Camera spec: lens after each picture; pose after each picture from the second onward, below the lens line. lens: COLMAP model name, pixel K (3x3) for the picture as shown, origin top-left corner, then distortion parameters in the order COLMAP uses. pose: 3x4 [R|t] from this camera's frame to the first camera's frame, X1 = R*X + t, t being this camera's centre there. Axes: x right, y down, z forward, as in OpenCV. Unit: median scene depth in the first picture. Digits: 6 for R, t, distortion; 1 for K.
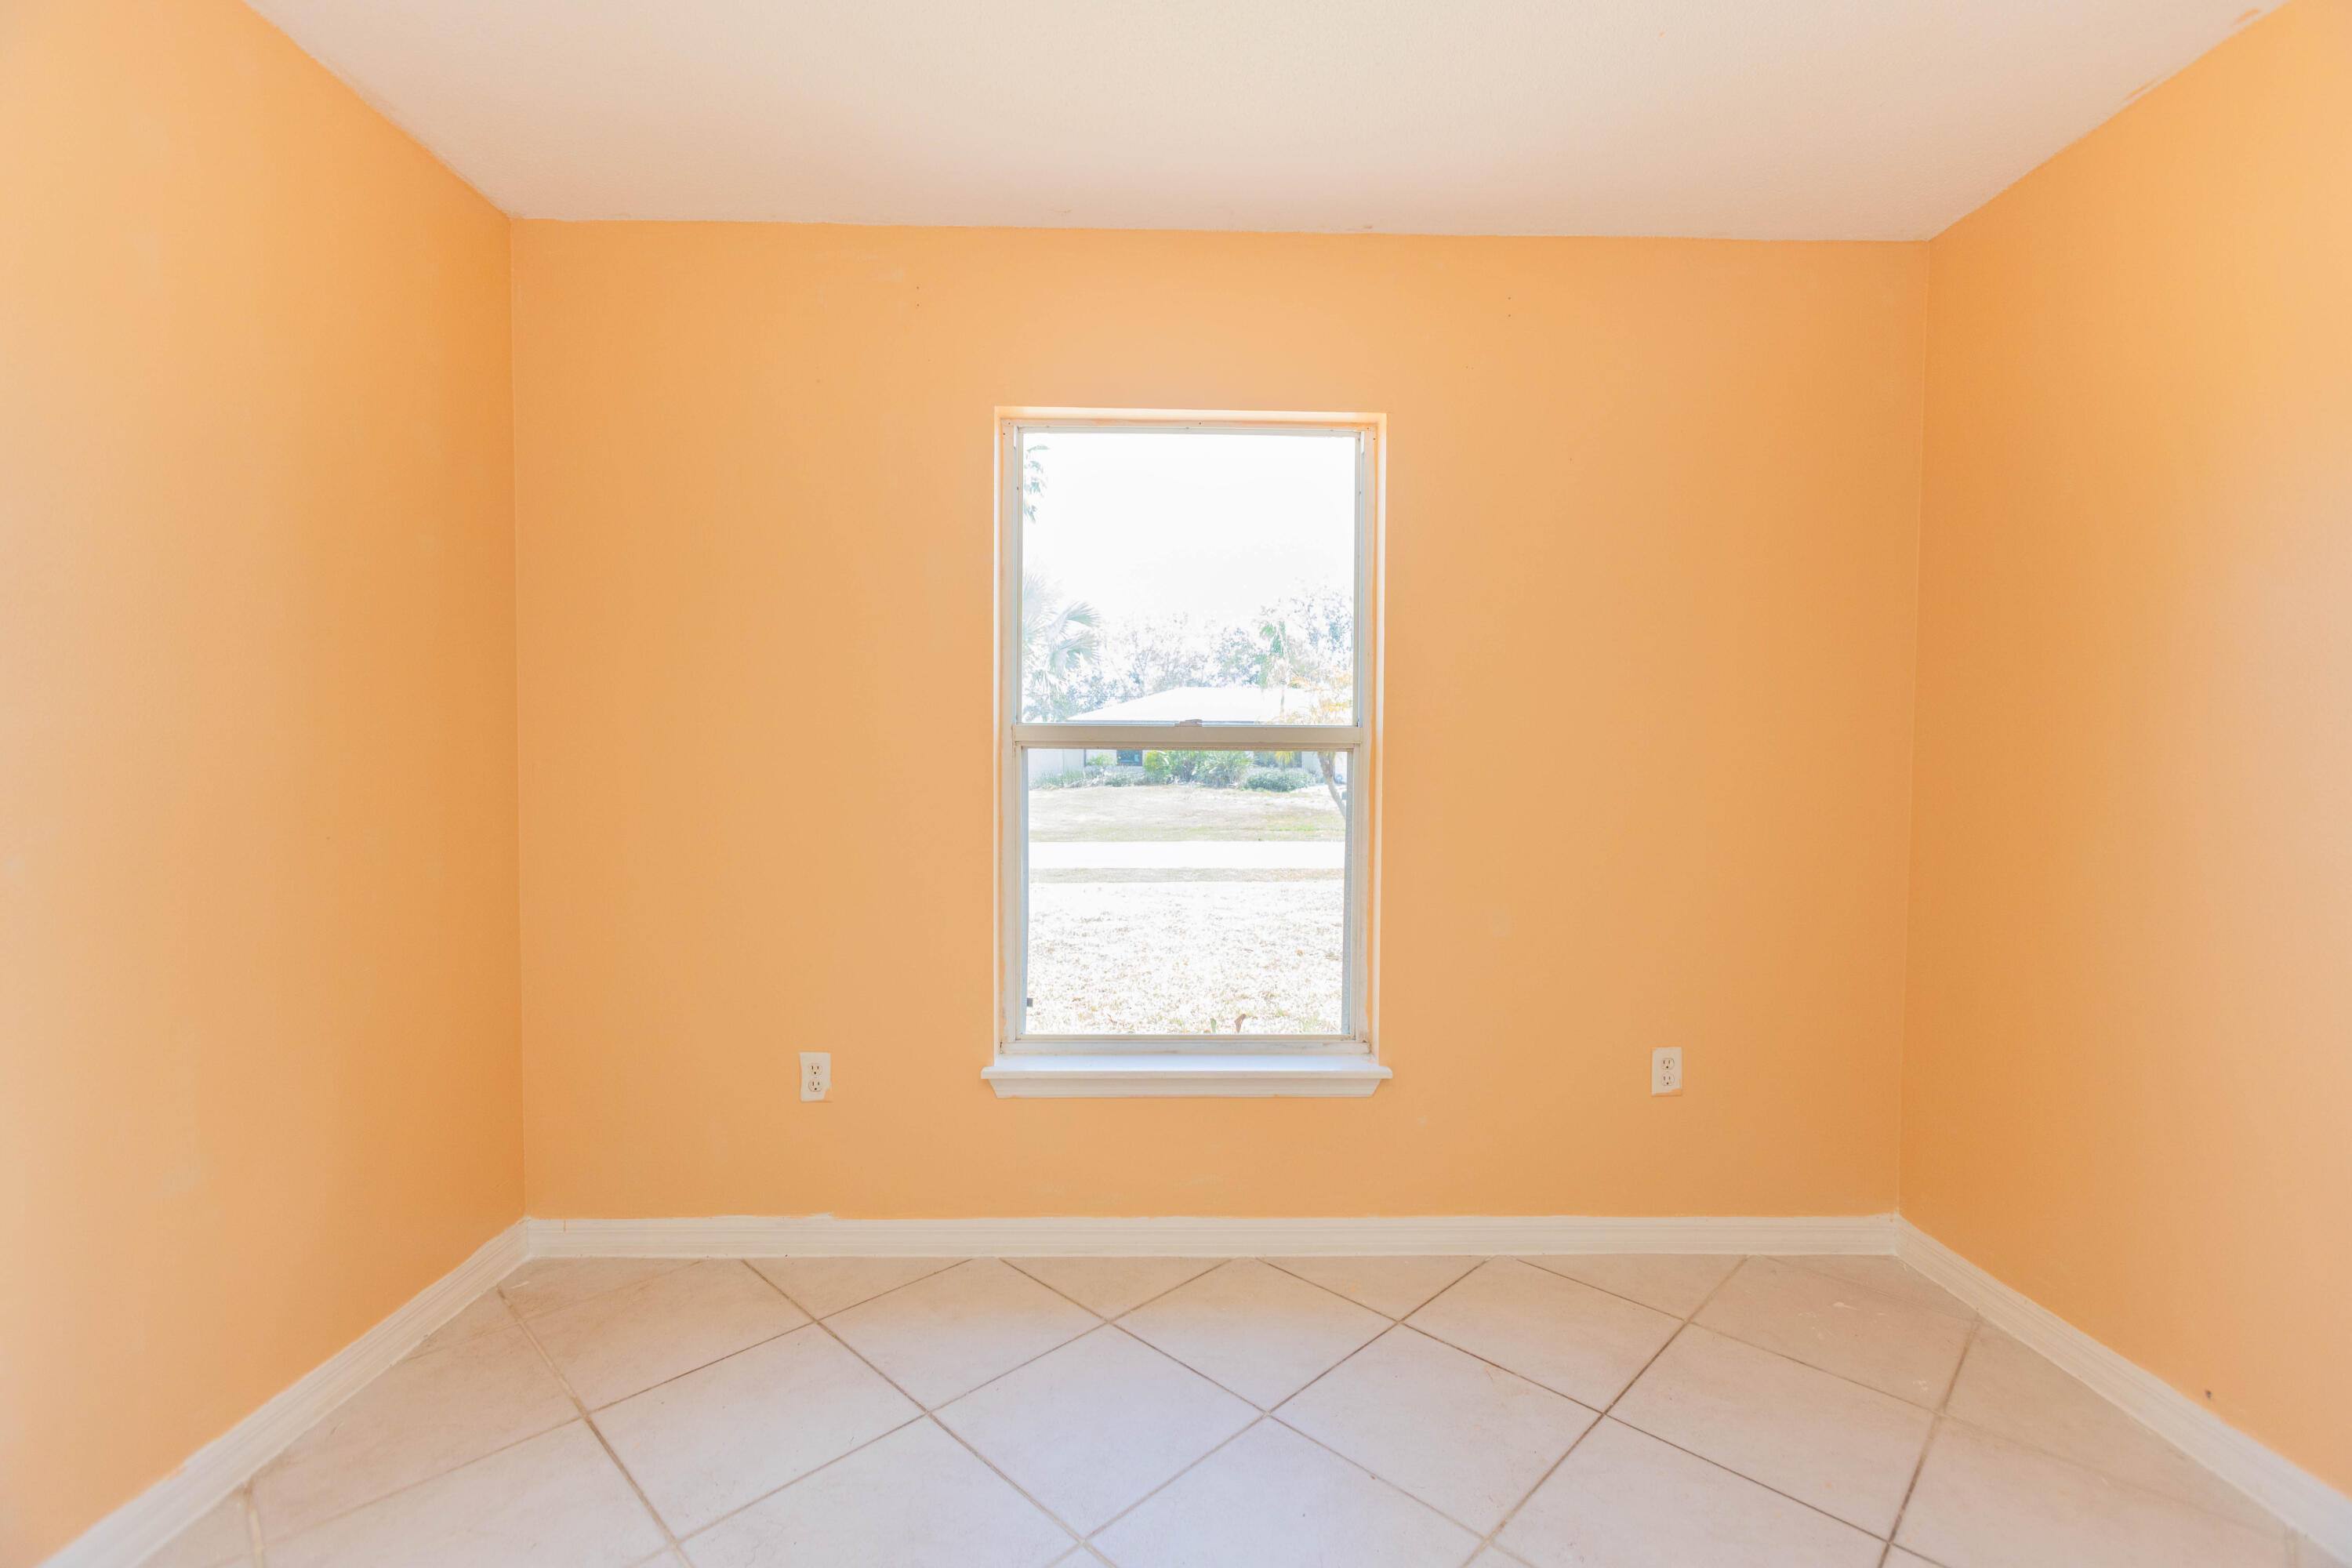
lens RADIAL K [[1037.5, 0, 1176.0], [0, 1037.5, 784.0], [0, 0, 1]] dist [-0.018591, 0.013641]
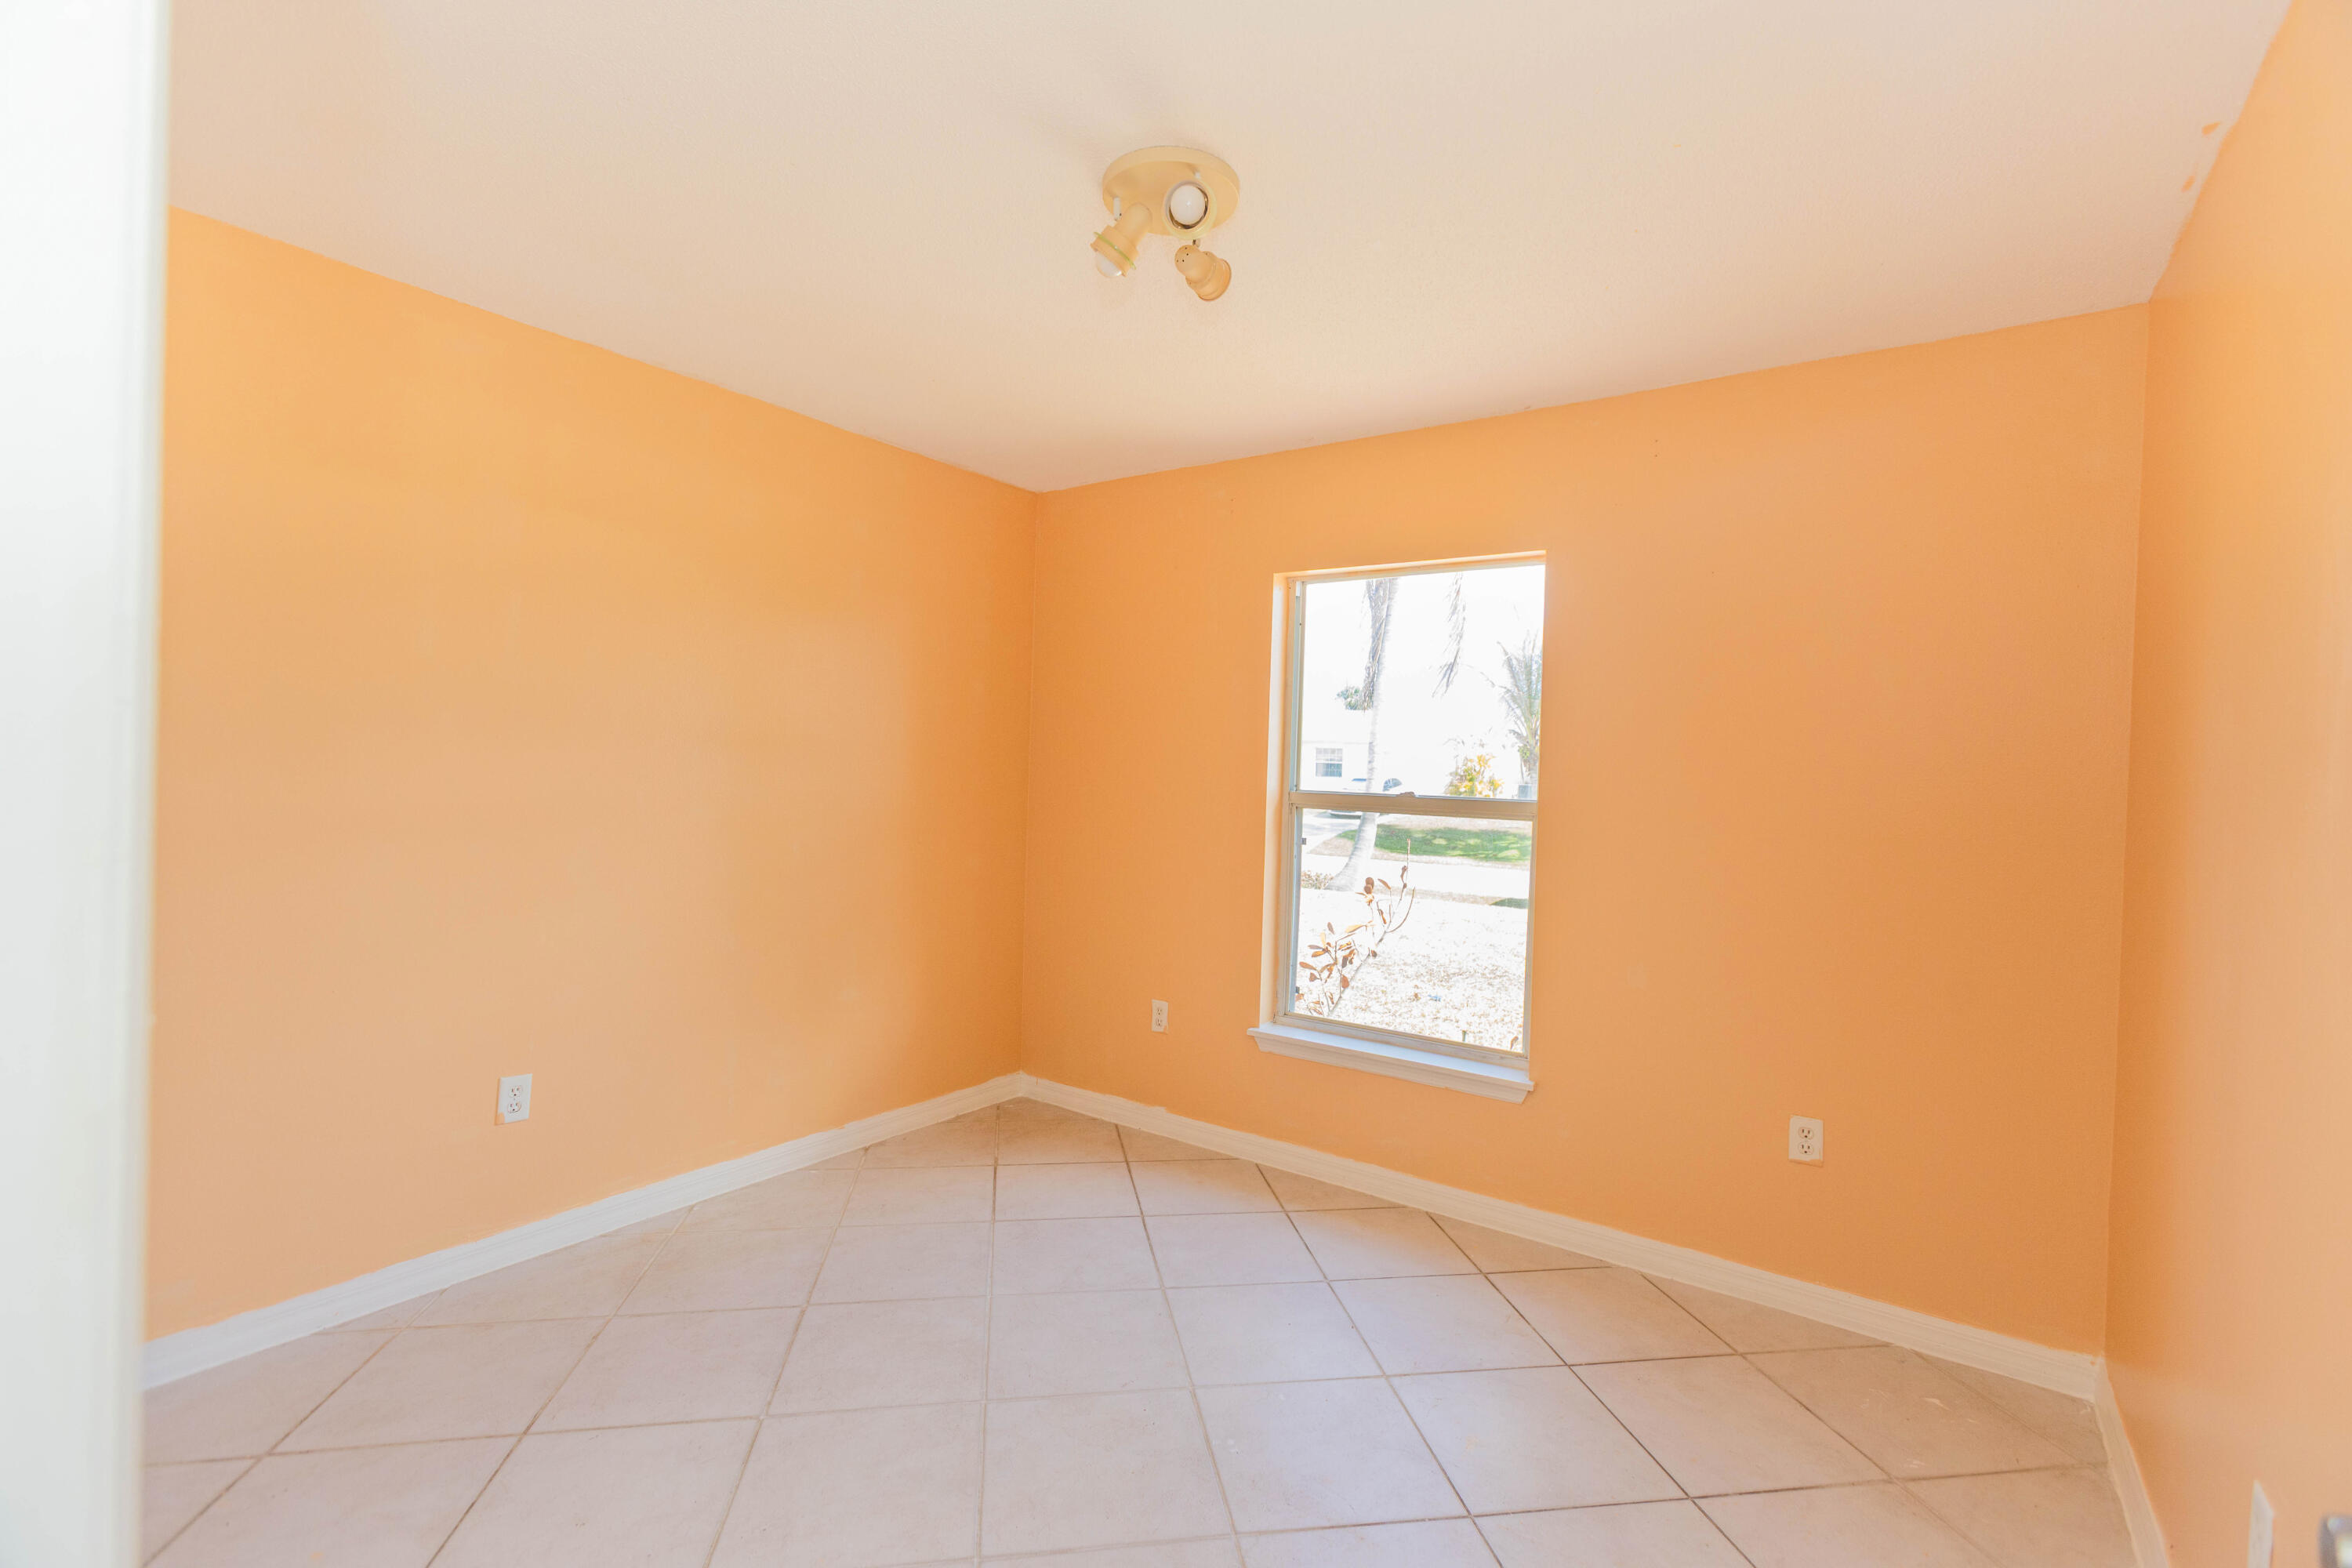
lens RADIAL K [[1037.5, 0, 1176.0], [0, 1037.5, 784.0], [0, 0, 1]] dist [-0.018591, 0.013641]
pose [[0.802639, 0.025591, -0.595916, 0.582929], [-0.041635, 0.999046, -0.013175, -0.044360], [0.595011, 0.035386, 0.802938, -0.240437]]
